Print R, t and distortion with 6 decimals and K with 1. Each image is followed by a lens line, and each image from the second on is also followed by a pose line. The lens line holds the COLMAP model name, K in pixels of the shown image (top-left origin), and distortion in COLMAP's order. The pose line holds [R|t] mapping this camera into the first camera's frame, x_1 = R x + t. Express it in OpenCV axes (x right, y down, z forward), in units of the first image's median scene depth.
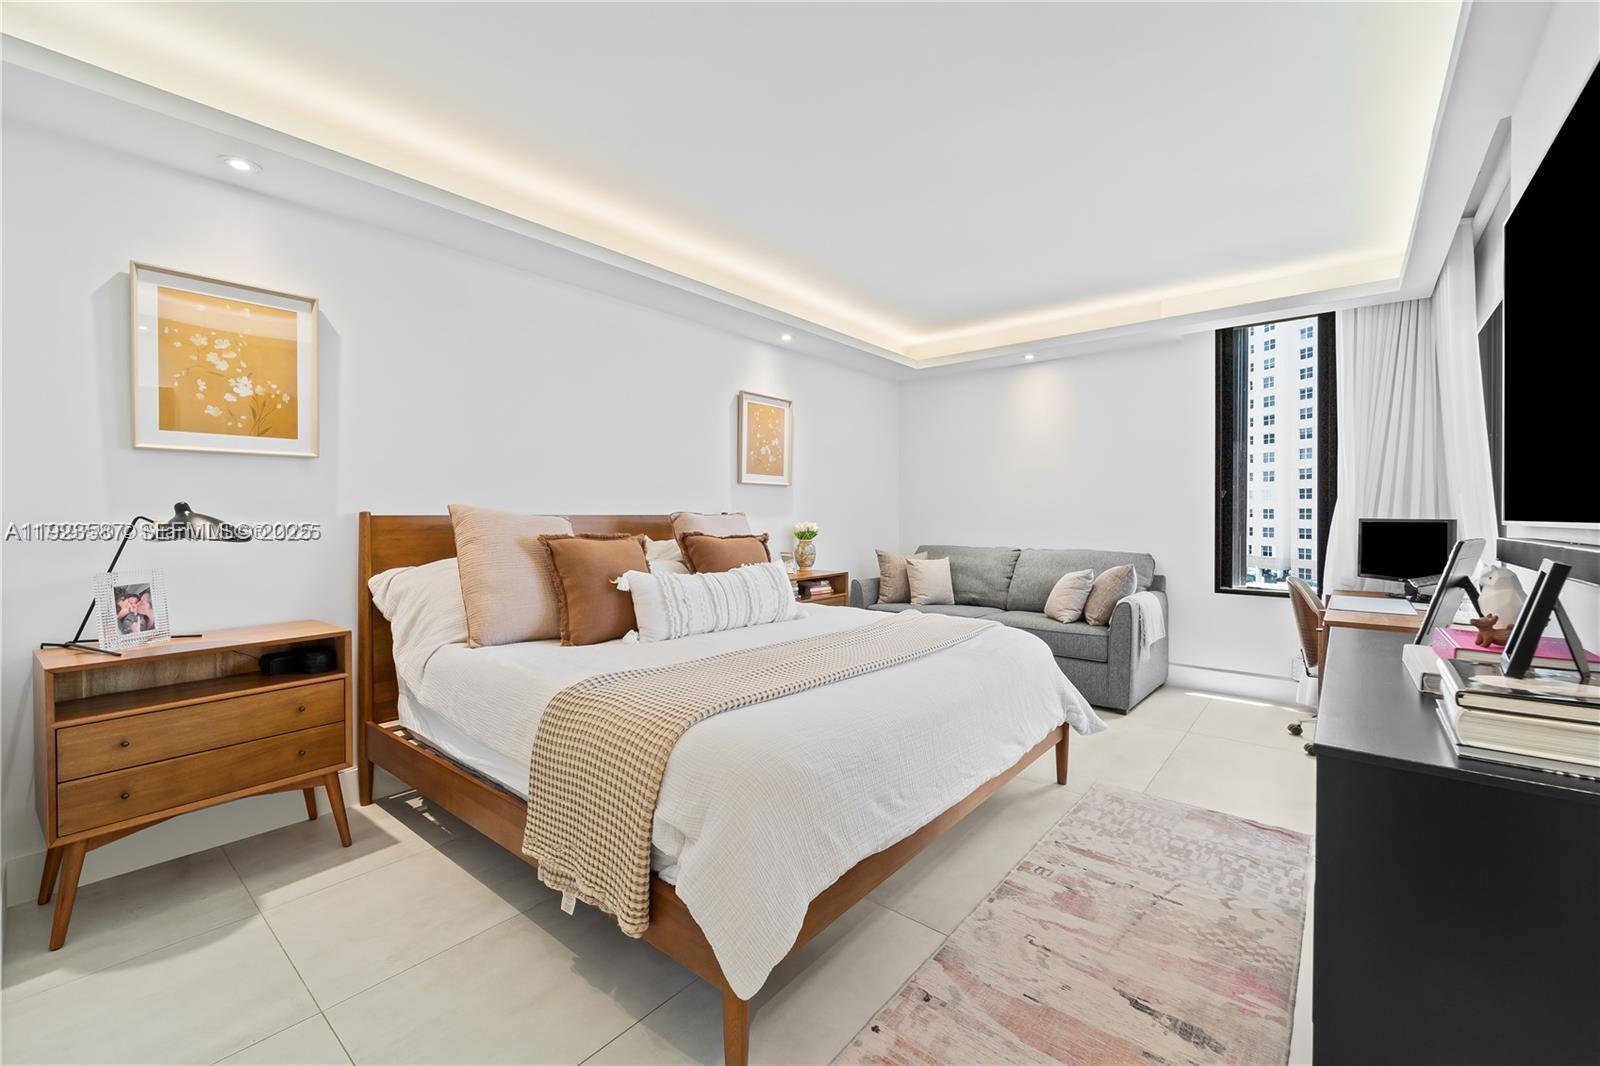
lens RADIAL K [[656.4, 0, 799.5], [0, 656.4, 524.3], [0, 0, 1]] dist [0.006683, -0.001230]
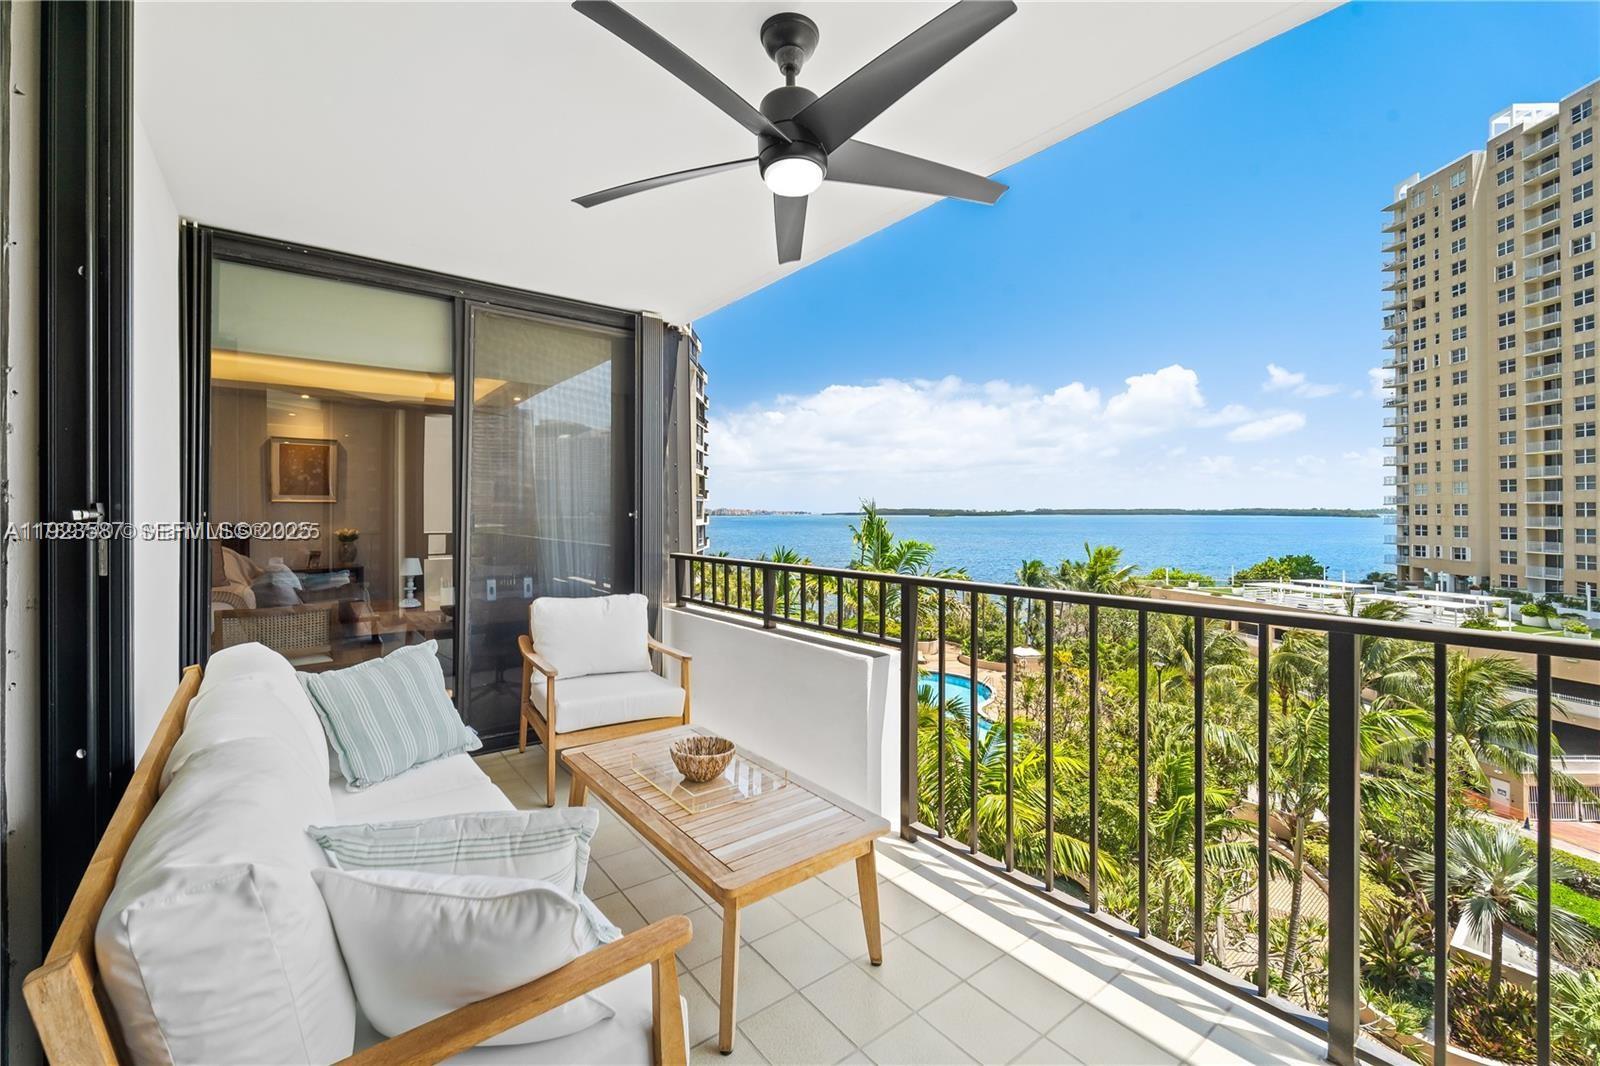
lens RADIAL K [[656.4, 0, 832.3], [0, 656.4, 514.3], [0, 0, 1]] dist [0.006683, -0.001230]
pose [[0.974741, -0.004290, -0.223295, 0.112619], [0.001700, 0.999929, -0.011791, -0.001266], [0.223330, 0.011114, 0.974680, -0.010323]]
